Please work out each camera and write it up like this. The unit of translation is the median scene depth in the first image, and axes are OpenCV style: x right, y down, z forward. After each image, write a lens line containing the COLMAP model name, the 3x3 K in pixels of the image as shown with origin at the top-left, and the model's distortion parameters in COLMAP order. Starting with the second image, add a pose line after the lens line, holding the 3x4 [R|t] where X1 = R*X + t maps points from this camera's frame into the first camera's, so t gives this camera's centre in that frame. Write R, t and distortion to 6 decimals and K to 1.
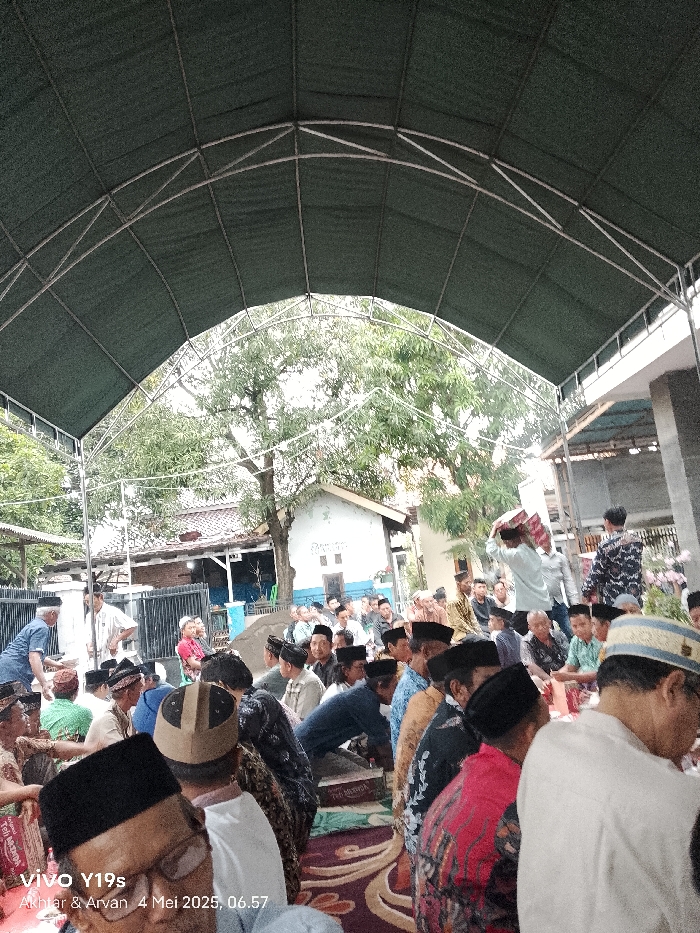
lens RADIAL K [[739.8, 0, 362.2], [0, 739.8, 485.0], [0, 0, 1]] dist [0.039974, -0.086225]
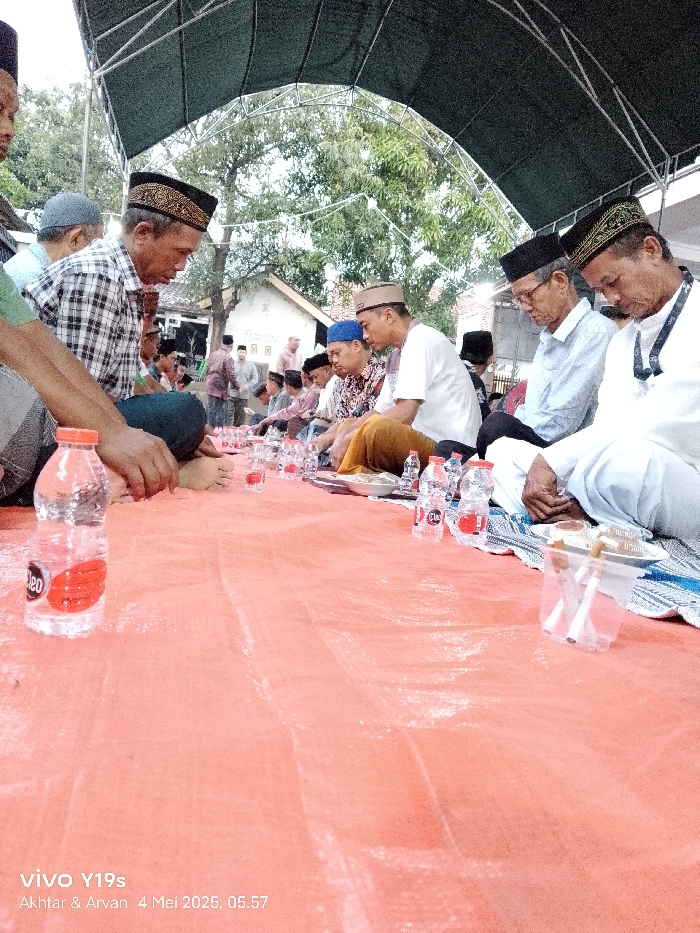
lens RADIAL K [[739.8, 0, 353.6], [0, 739.8, 482.0], [0, 0, 1]] dist [0.039974, -0.086225]
pose [[0.958789, 0.221114, 0.178418, -0.081411], [-0.254520, 0.947511, 0.193499, 0.053612], [-0.126267, -0.230936, 0.964741, -0.124555]]
